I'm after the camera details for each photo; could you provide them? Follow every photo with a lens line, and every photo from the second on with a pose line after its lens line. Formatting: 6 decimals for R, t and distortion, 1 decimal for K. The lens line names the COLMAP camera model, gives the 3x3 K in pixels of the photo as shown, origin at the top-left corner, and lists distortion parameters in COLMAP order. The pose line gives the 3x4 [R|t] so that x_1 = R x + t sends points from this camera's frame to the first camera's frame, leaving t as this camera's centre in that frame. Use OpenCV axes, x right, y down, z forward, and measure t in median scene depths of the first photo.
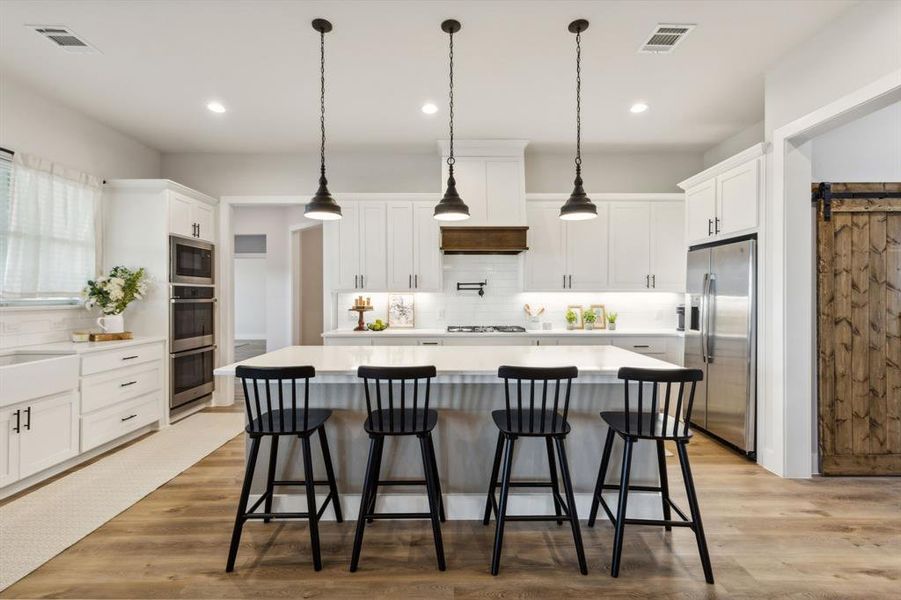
lens RADIAL K [[408.2, 0, 450.1], [0, 408.2, 297.6], [0, 0, 1]] dist [0.010533, -0.002239]
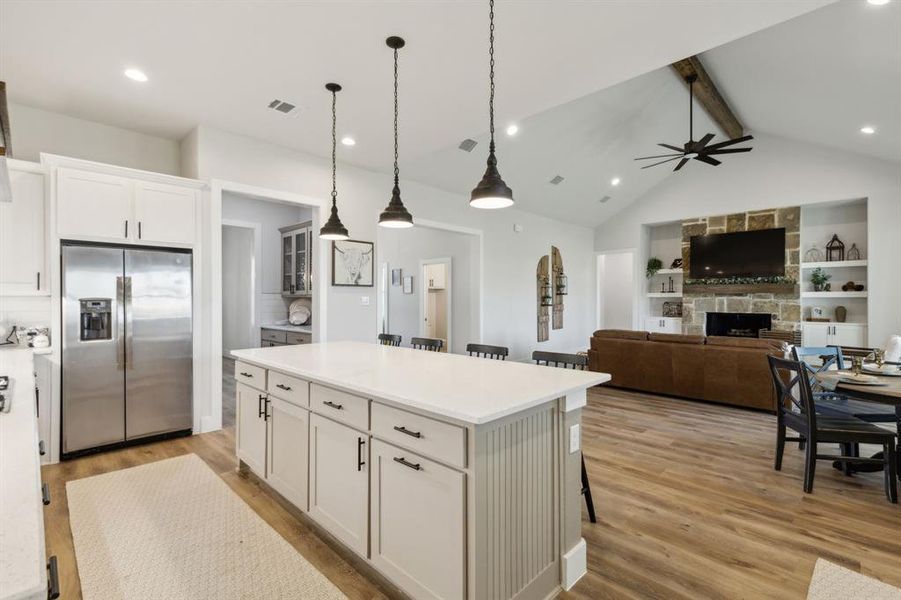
lens RADIAL K [[408.2, 0, 453.6], [0, 408.2, 299.5], [0, 0, 1]] dist [0.010533, -0.002239]
pose [[-0.714365, 0.000367, 0.699773, -0.520449], [0.003949, 0.999986, 0.003507, -0.005539], [-0.699762, 0.005268, -0.714357, 1.028152]]
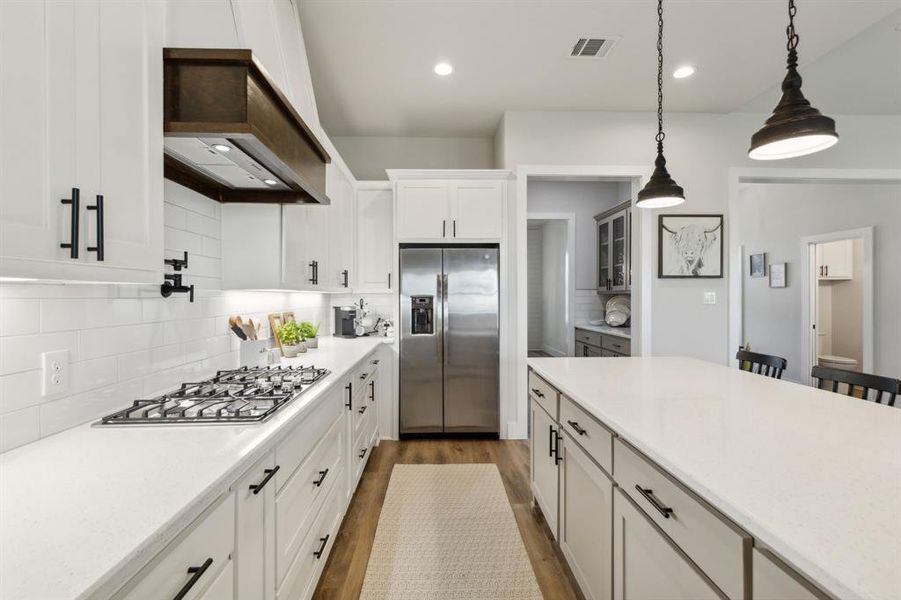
lens RADIAL K [[408.2, 0, 446.6], [0, 408.2, 295.4], [0, 0, 1]] dist [0.010533, -0.002239]
pose [[-0.023503, 0.002775, 0.999720, -0.319252], [0.005624, 0.999981, -0.002643, -0.004915], [-0.999708, 0.005560, -0.023518, 0.910169]]
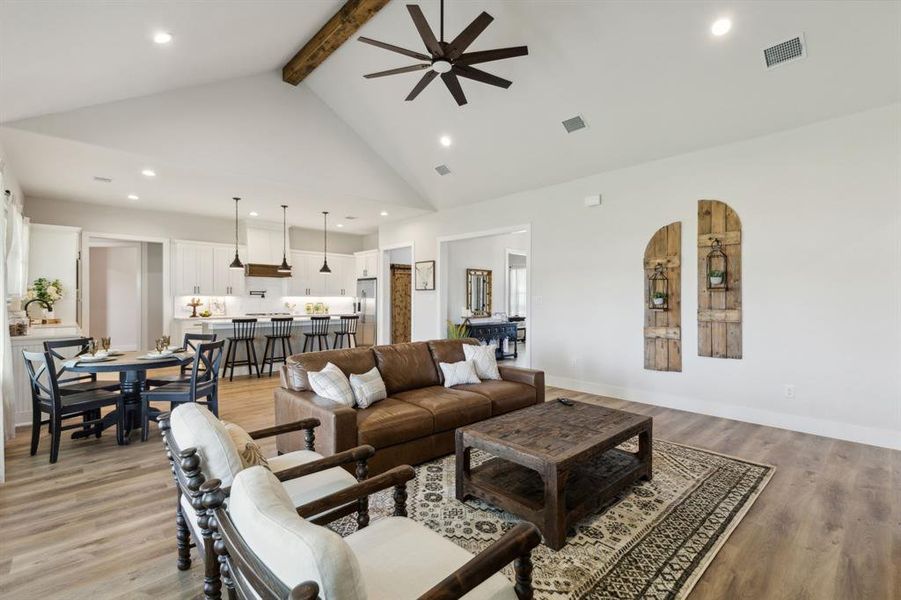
lens RADIAL K [[408.2, 0, 449.9], [0, 408.2, 297.3], [0, 0, 1]] dist [0.010533, -0.002239]
pose [[0.739035, 0.005422, 0.673645, -0.681350], [-0.001561, 0.999979, -0.006337, 0.003988], [-0.673665, 0.003632, 0.739028, -1.227235]]
